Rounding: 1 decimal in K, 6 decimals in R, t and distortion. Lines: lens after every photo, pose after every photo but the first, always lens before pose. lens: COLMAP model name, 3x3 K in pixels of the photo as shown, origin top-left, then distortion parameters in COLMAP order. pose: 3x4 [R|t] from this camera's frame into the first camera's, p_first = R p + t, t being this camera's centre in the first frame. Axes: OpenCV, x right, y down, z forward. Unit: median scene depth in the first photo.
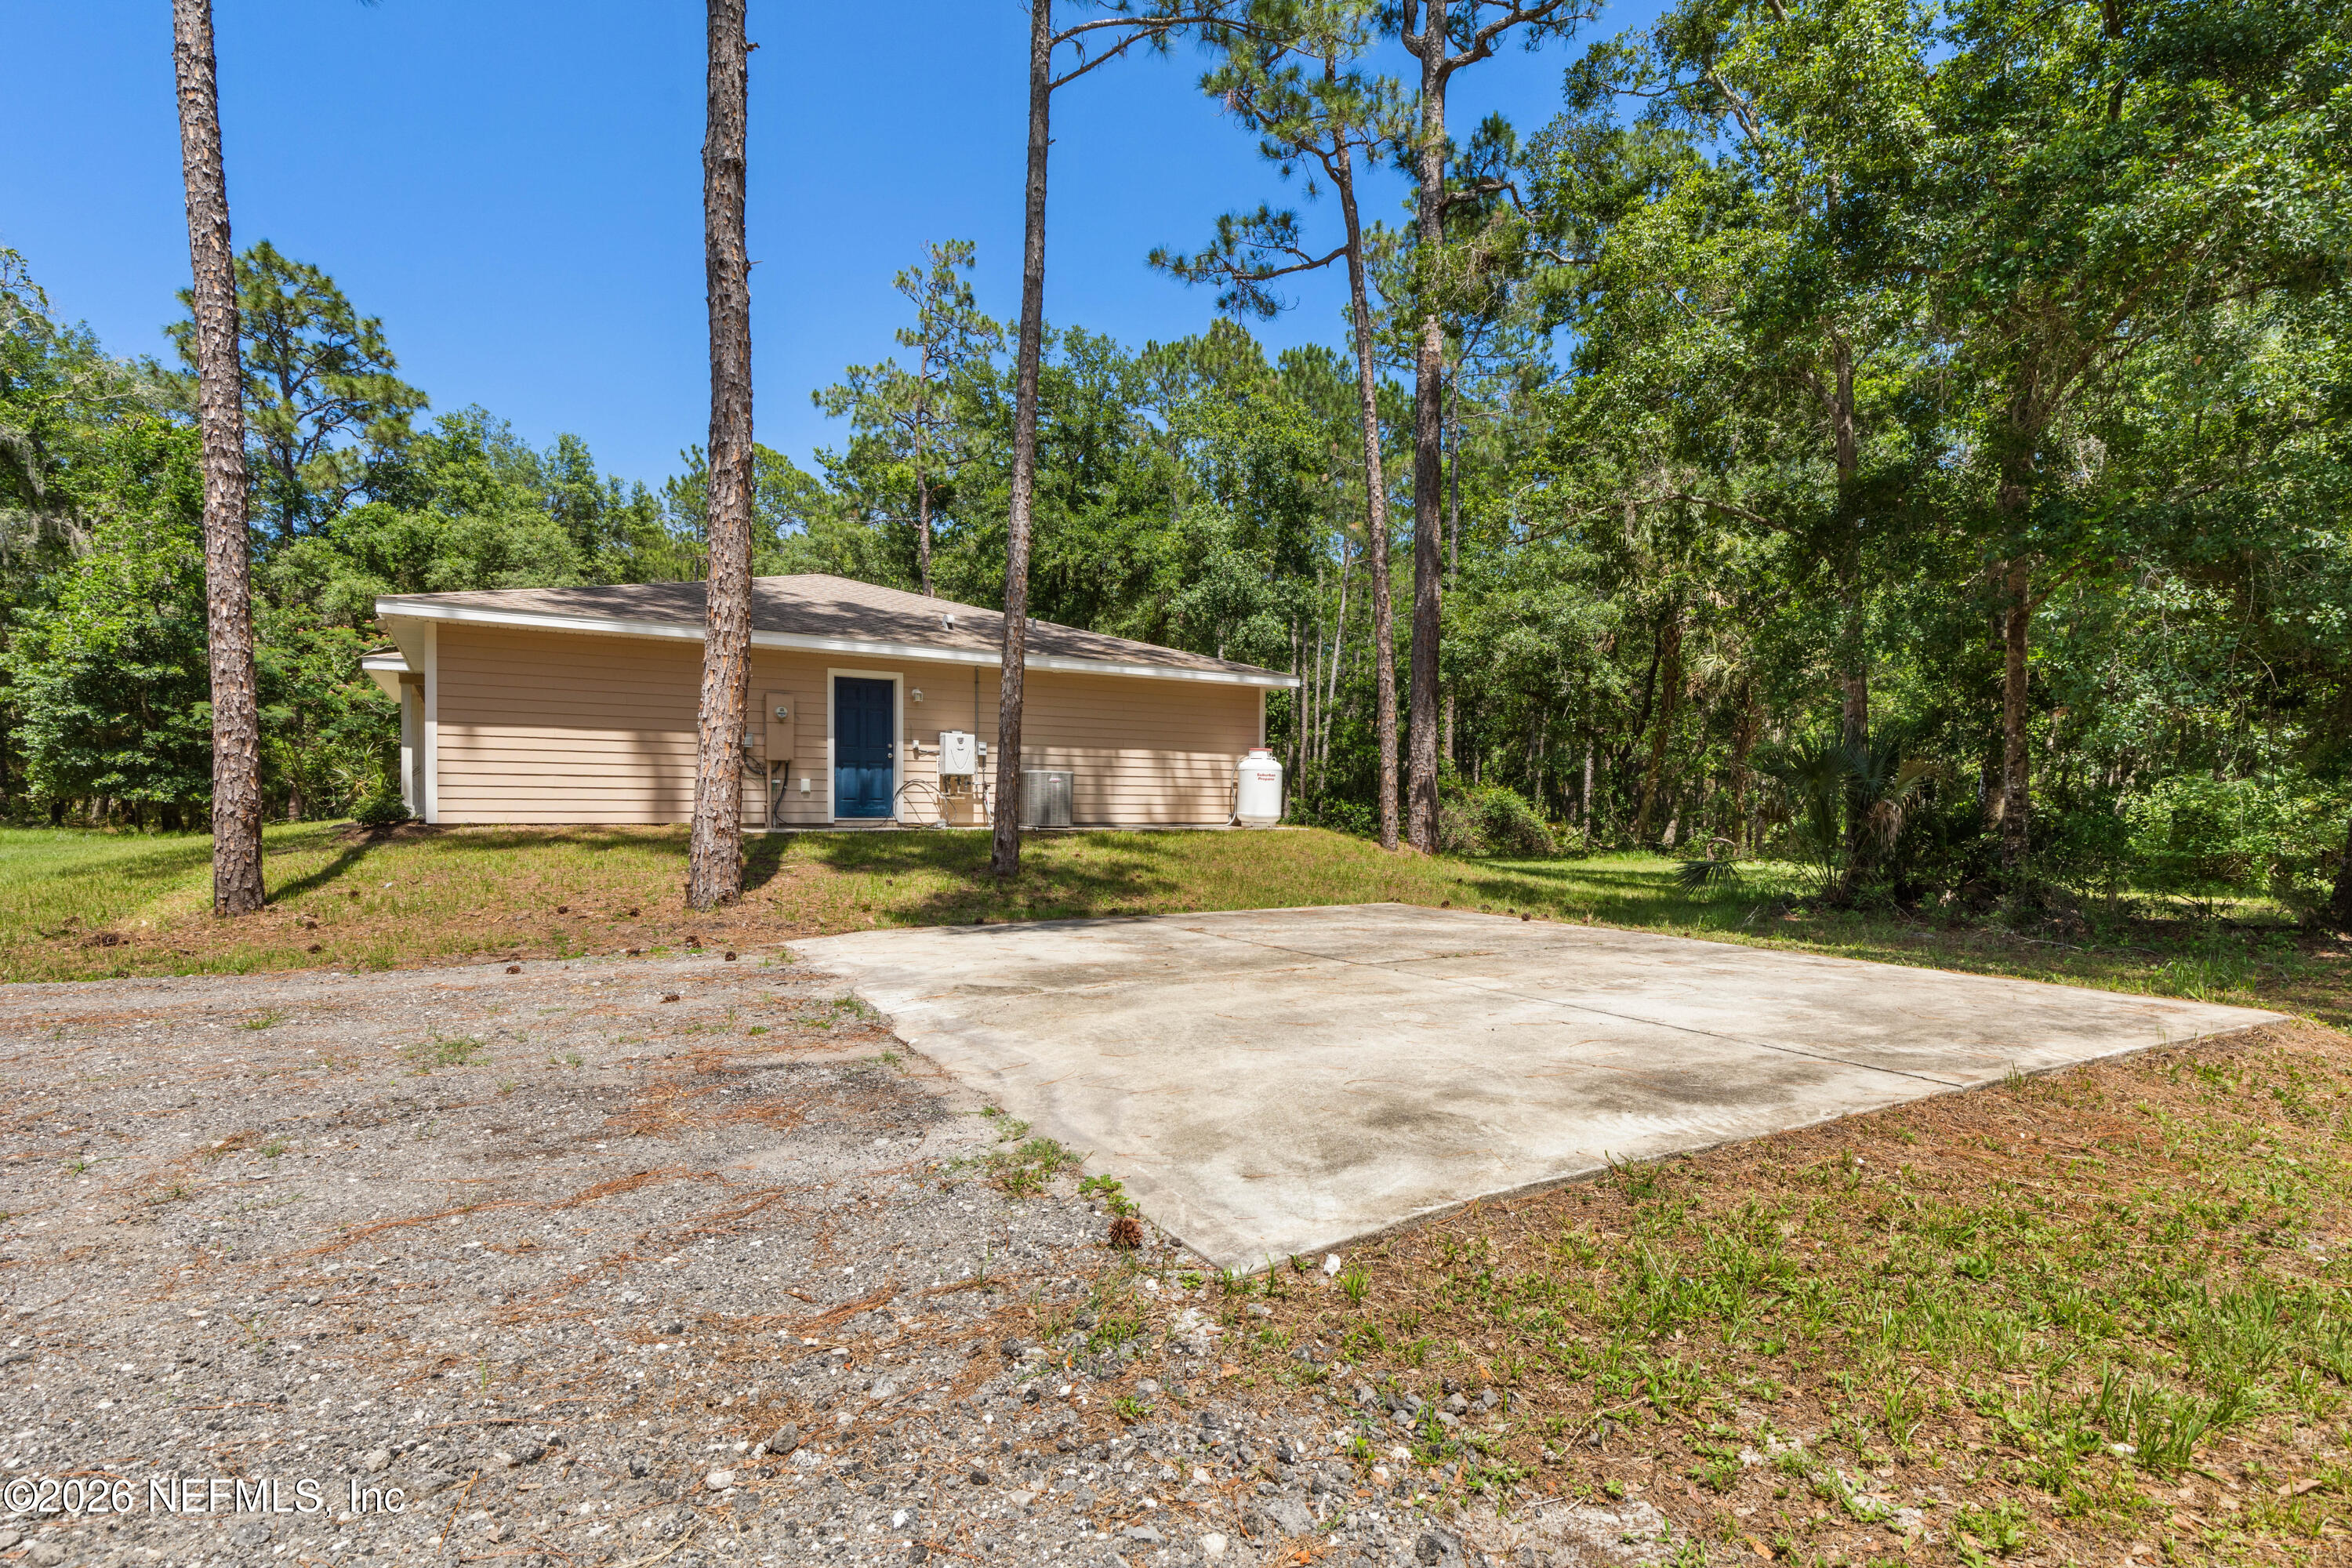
lens RADIAL K [[1149.4, 0, 1177.4], [0, 1149.4, 792.3], [0, 0, 1]] dist [-0.000916, -0.000073]
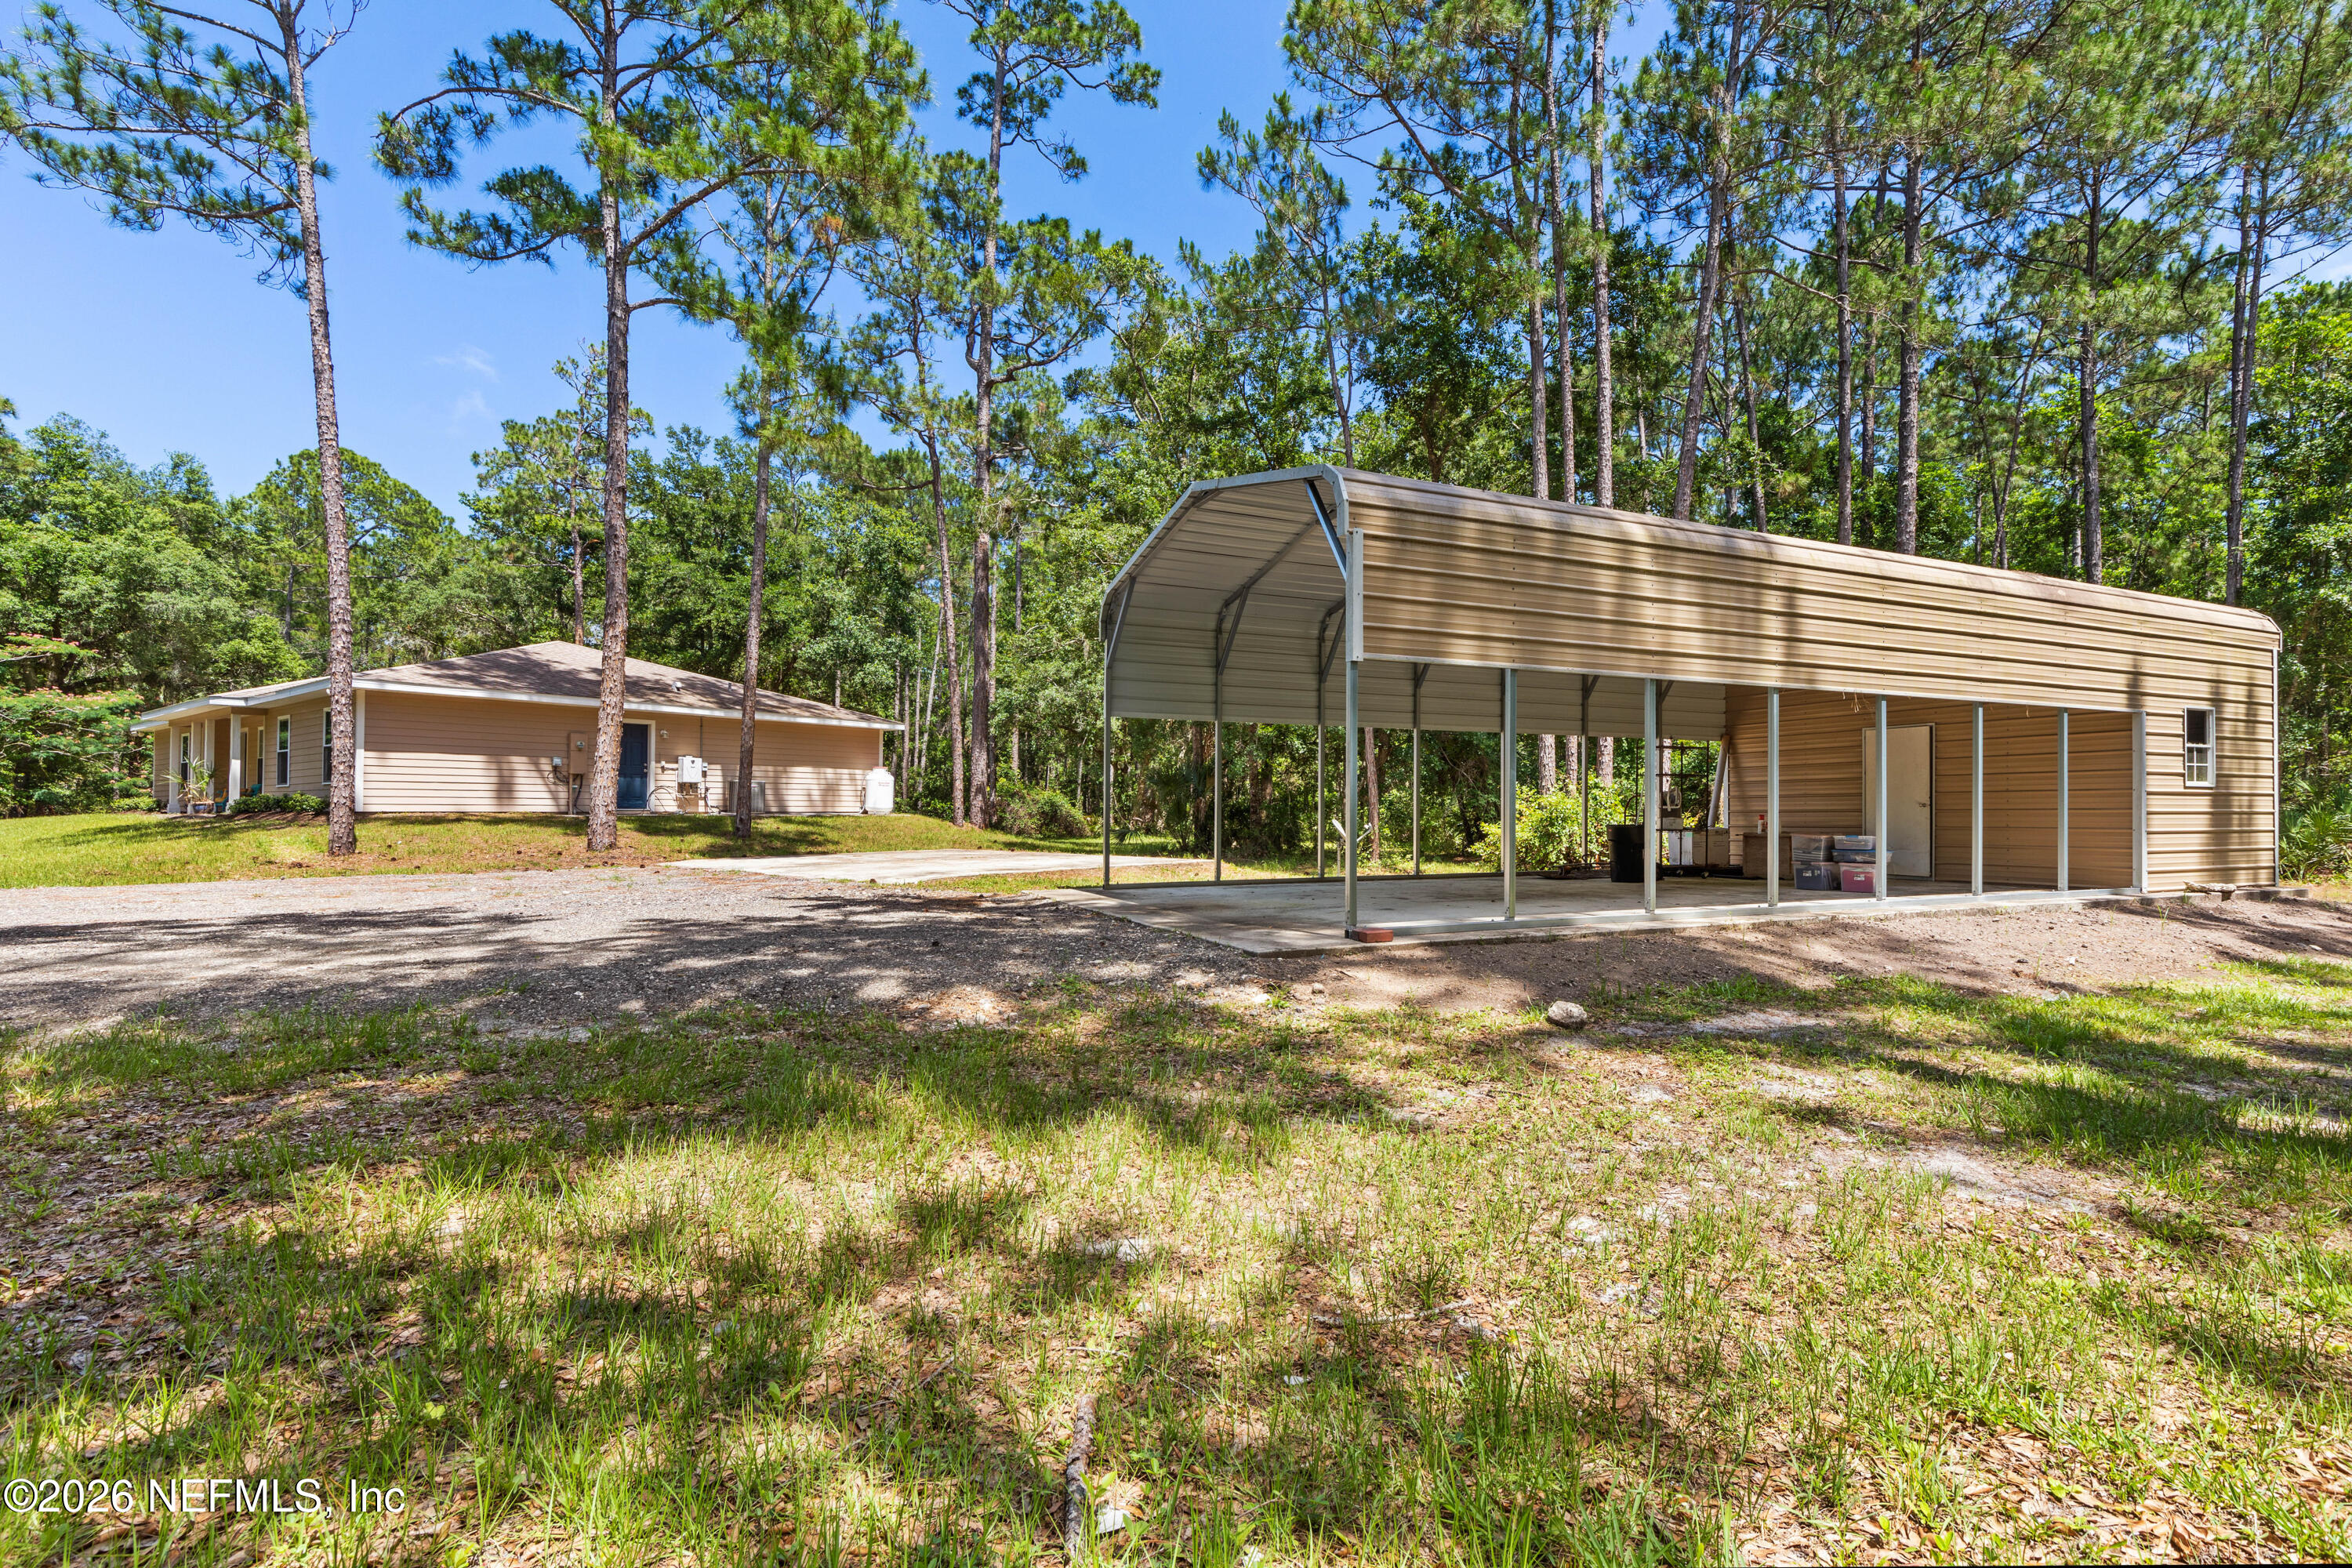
lens RADIAL K [[1076.2, 0, 1235.1], [0, 1076.2, 801.2], [0, 0, 1]] dist [-0.002916, -0.000359]
pose [[0.918166, -0.001921, 0.396191, -0.068441], [-0.000629, 0.999980, 0.006305, 0.001640], [-0.396195, -0.006038, 0.918147, -0.592506]]
